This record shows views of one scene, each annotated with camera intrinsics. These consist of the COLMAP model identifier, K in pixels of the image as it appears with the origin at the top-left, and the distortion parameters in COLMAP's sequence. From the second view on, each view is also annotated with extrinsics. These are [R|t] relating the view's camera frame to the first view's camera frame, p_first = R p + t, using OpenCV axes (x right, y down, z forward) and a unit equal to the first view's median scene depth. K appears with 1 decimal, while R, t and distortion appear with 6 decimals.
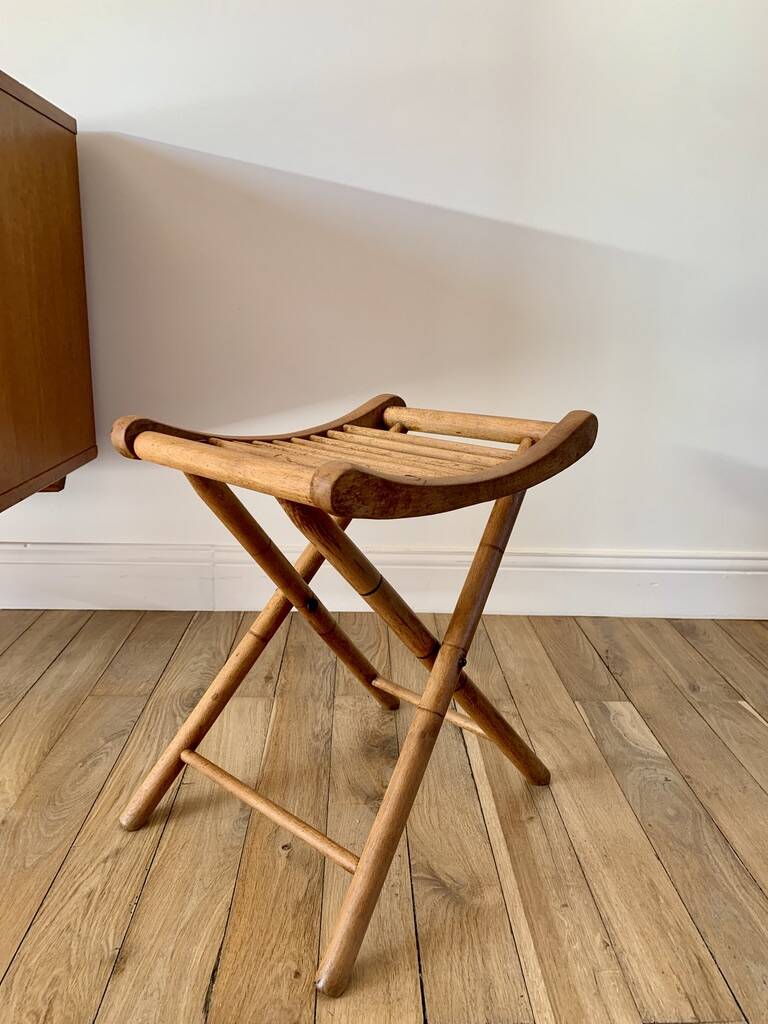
lens RADIAL K [[784.6, 0, 396.0], [0, 784.6, 491.1], [0, 0, 1]] dist [0.010820, -0.007272]
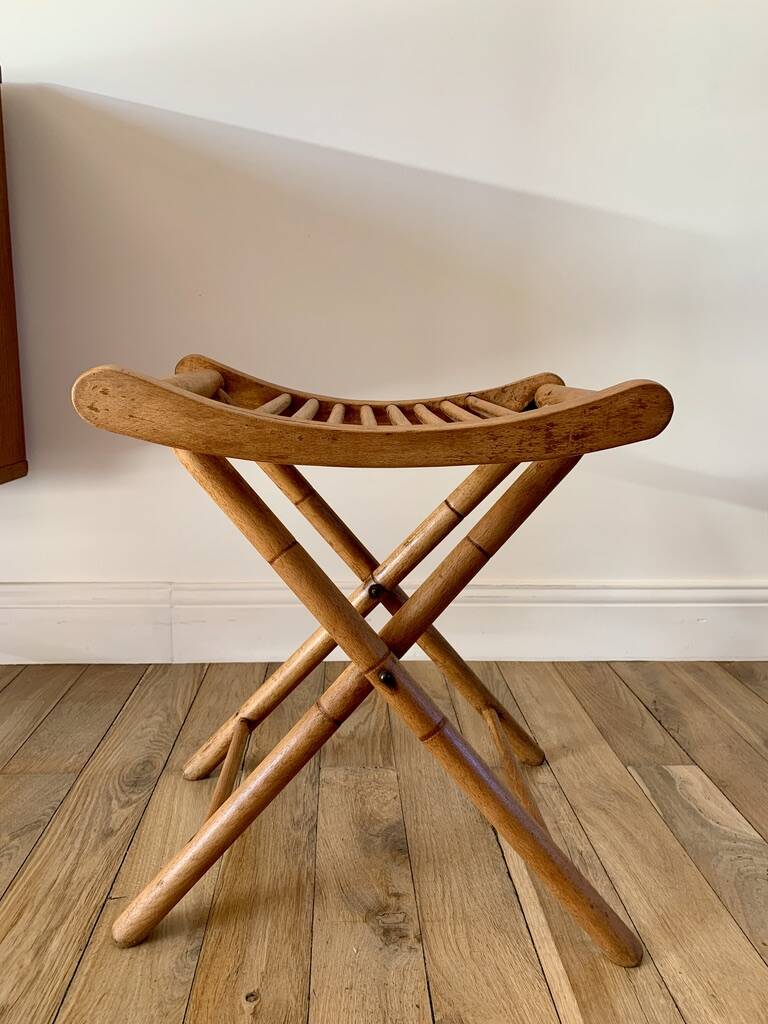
lens RADIAL K [[784.6, 0, 396.4], [0, 784.6, 496.5], [0, 0, 1]] dist [0.010820, -0.007272]
pose [[0.999648, -0.016163, 0.021039, -0.015056], [0.017545, 0.997581, -0.067263, 0.047288], [-0.019901, 0.067608, 0.997513, 0.203411]]
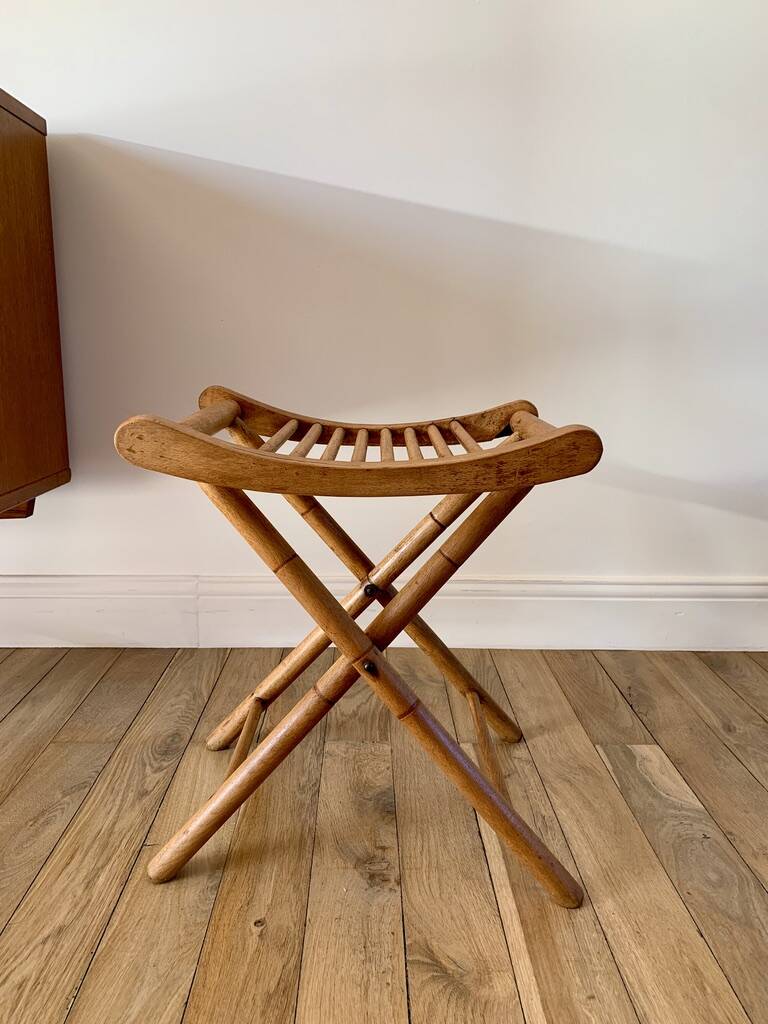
lens RADIAL K [[784.6, 0, 394.1], [0, 784.6, 492.4], [0, 0, 1]] dist [0.010820, -0.007272]
pose [[0.999768, -0.013152, -0.017033, 0.018997], [0.012309, 0.998740, -0.048647, 0.022980], [0.017651, 0.048426, 0.998671, 0.095338]]
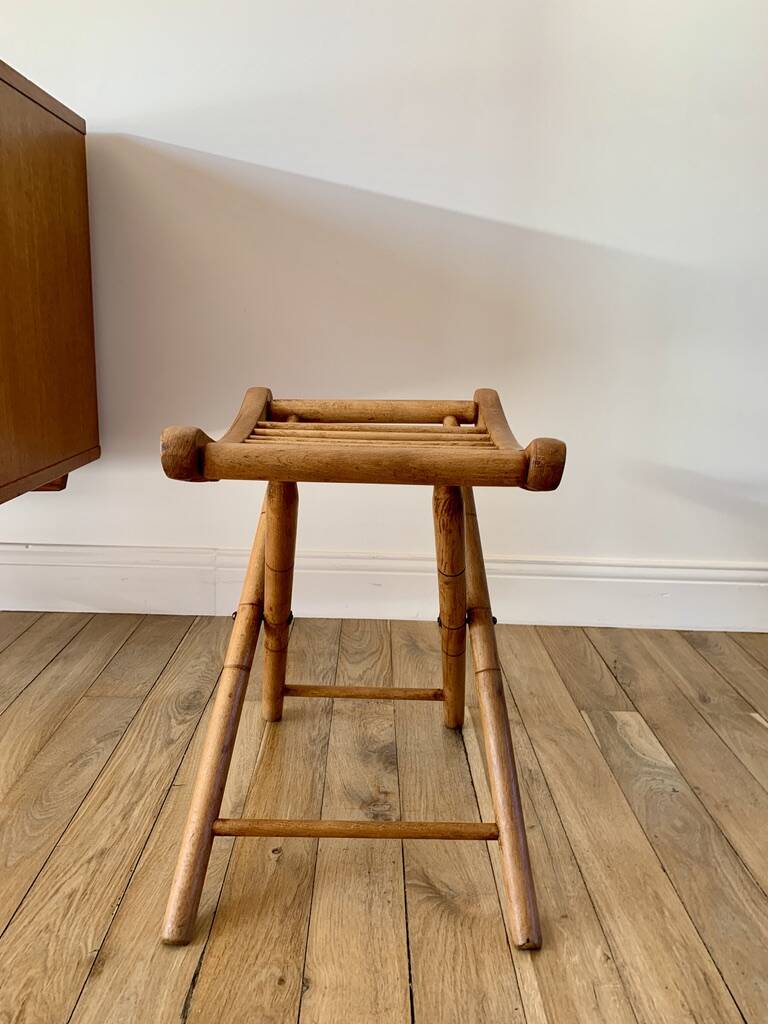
lens RADIAL K [[784.6, 0, 396.9], [0, 784.6, 490.3], [0, 0, 1]] dist [0.010820, -0.007272]
pose [[0.999785, 0.010564, -0.017833, 0.014989], [-0.011070, 0.999533, -0.028492, 0.025779], [0.017524, 0.028683, 0.999435, 0.017542]]
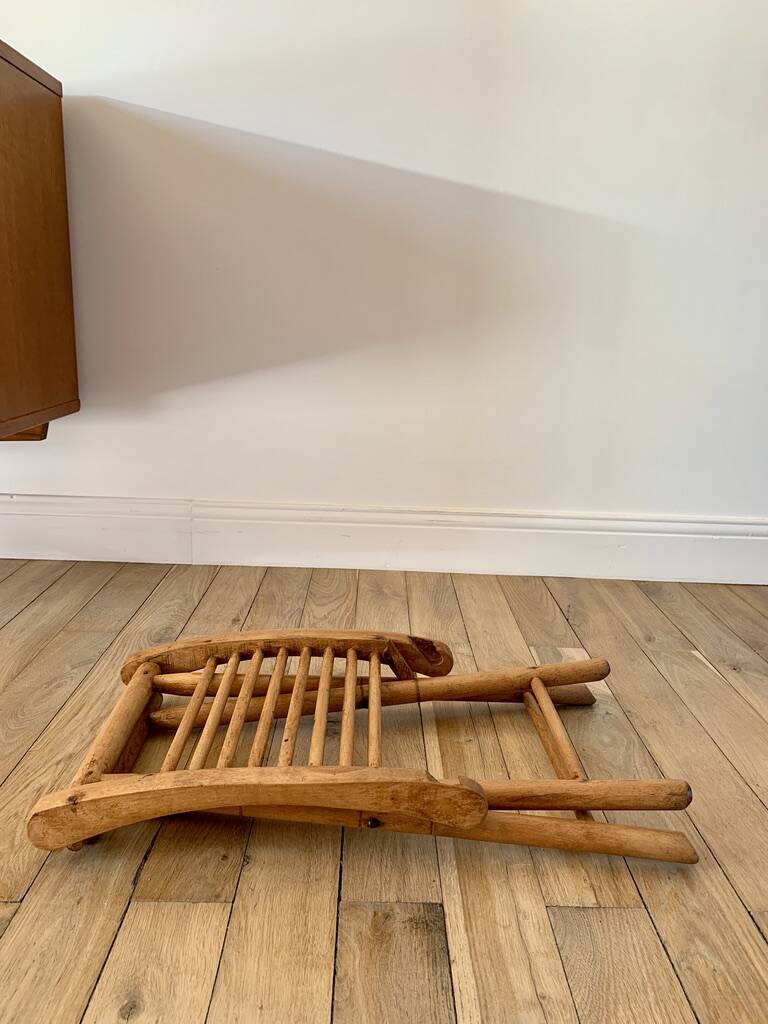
lens RADIAL K [[784.6, 0, 394.7], [0, 784.6, 491.7], [0, 0, 1]] dist [0.010820, -0.007272]
pose [[0.999634, 0.015265, -0.022350, 0.070392], [-0.015359, 0.999874, -0.004046, 0.071212], [0.022285, 0.004388, 0.999742, -0.033953]]
